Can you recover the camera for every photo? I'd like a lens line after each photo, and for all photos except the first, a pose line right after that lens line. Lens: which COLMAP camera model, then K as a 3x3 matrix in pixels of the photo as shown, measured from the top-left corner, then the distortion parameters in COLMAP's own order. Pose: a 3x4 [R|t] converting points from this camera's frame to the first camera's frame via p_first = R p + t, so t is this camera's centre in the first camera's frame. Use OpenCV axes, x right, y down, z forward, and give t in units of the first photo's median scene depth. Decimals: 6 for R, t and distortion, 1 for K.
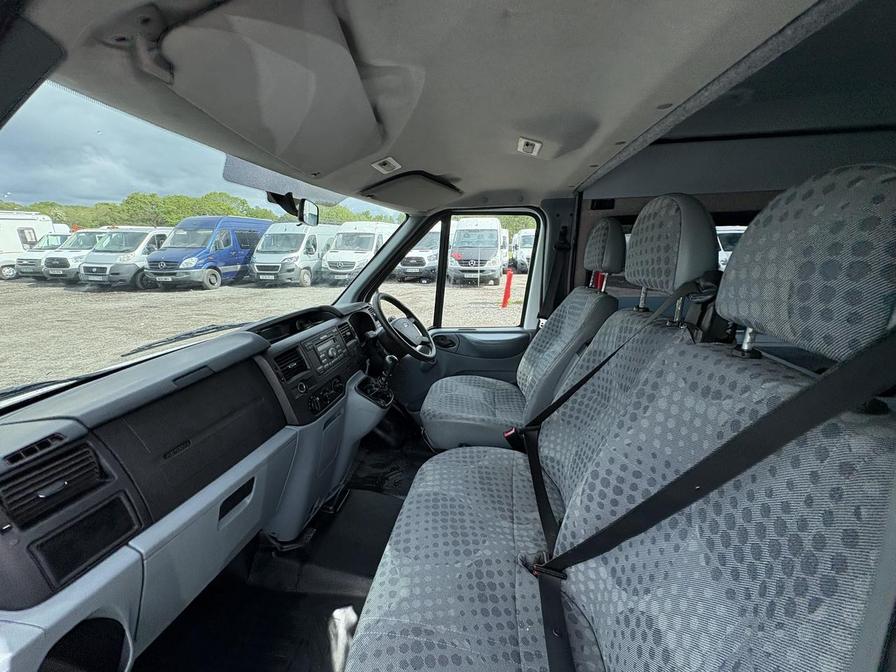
lens RADIAL K [[355.8, 0, 448.0], [0, 355.8, 336.0], [0, 0, 1]] dist [0.006707, -0.005217]
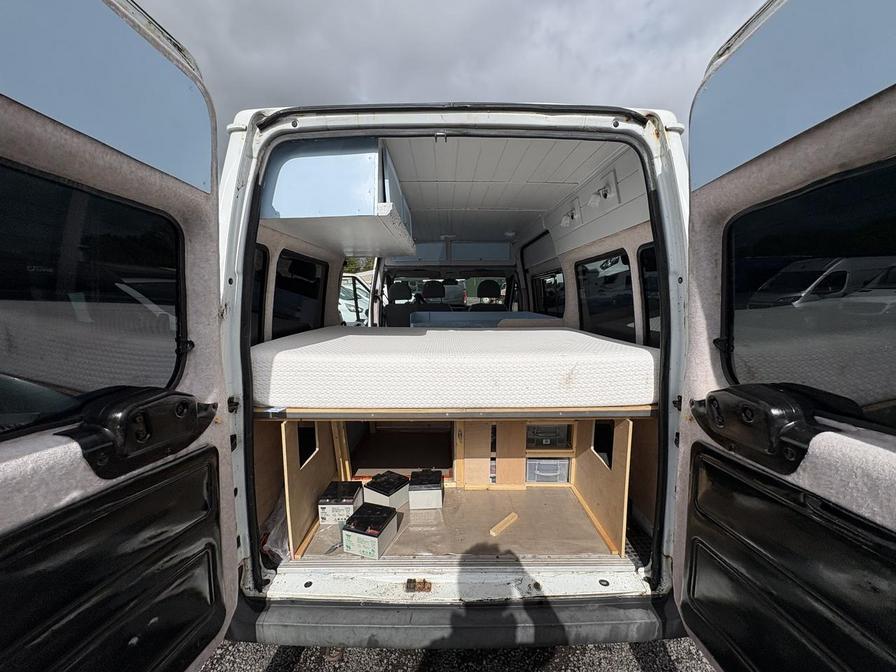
lens RADIAL K [[359.5, 0, 448.0], [0, 359.5, 336.0], [0, 0, 1]] dist [-0.001041, 0.000100]
pose [[0.131055, 0.125164, -0.983442, 0.364974], [-0.230688, 0.968618, 0.092536, -0.006895], [0.964162, 0.214741, 0.155816, 0.030983]]
